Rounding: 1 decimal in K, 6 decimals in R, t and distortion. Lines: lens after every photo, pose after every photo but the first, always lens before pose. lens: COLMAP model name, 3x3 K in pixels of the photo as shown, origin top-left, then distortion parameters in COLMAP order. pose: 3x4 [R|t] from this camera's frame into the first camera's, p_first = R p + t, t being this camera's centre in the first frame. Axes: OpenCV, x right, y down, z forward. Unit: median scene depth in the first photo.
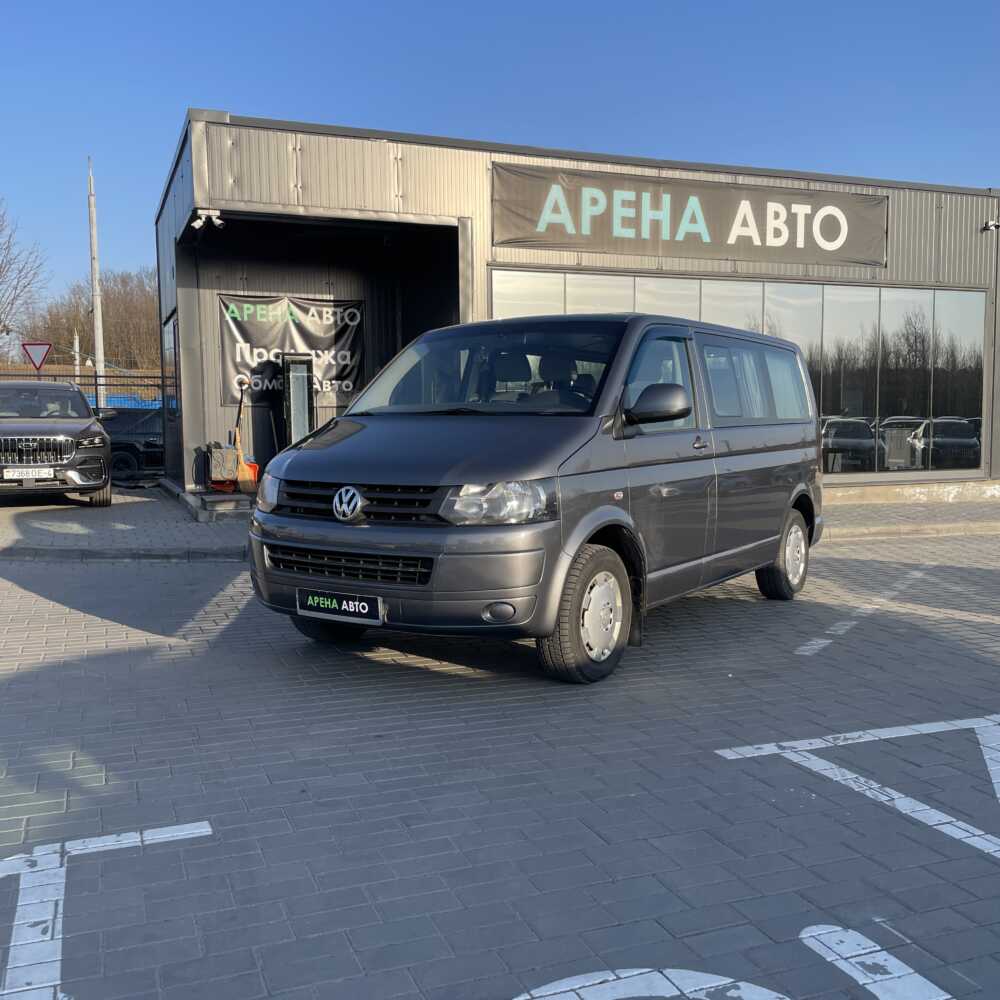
lens RADIAL K [[995.3, 0, 500.9], [0, 995.3, 486.4], [0, 0, 1]] dist [0.092436, -0.111930]
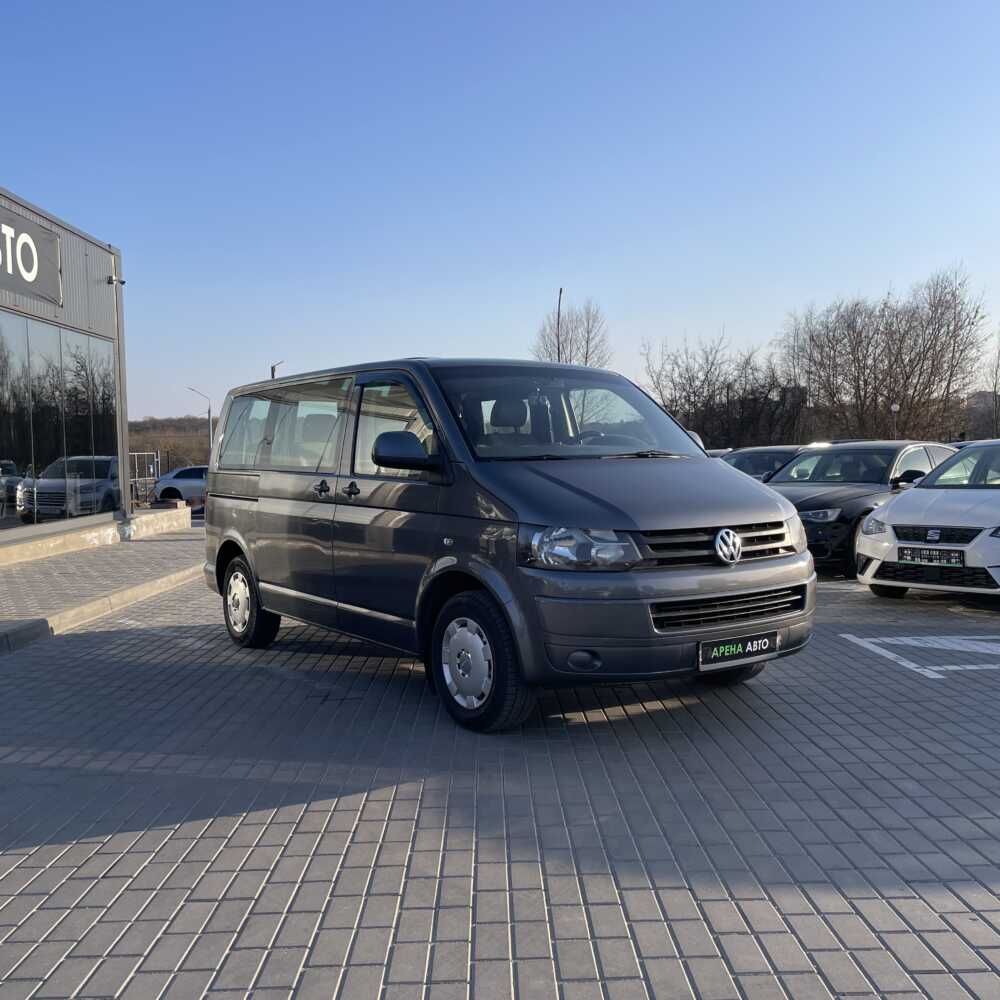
lens RADIAL K [[995.3, 0, 500.9], [0, 995.3, 486.4], [0, 0, 1]] dist [0.092436, -0.111930]
pose [[0.379445, -0.037252, 0.924464, -0.376101], [0.078253, 0.996901, 0.008052, -0.021985], [-0.921899, 0.069287, 0.381184, 0.267513]]
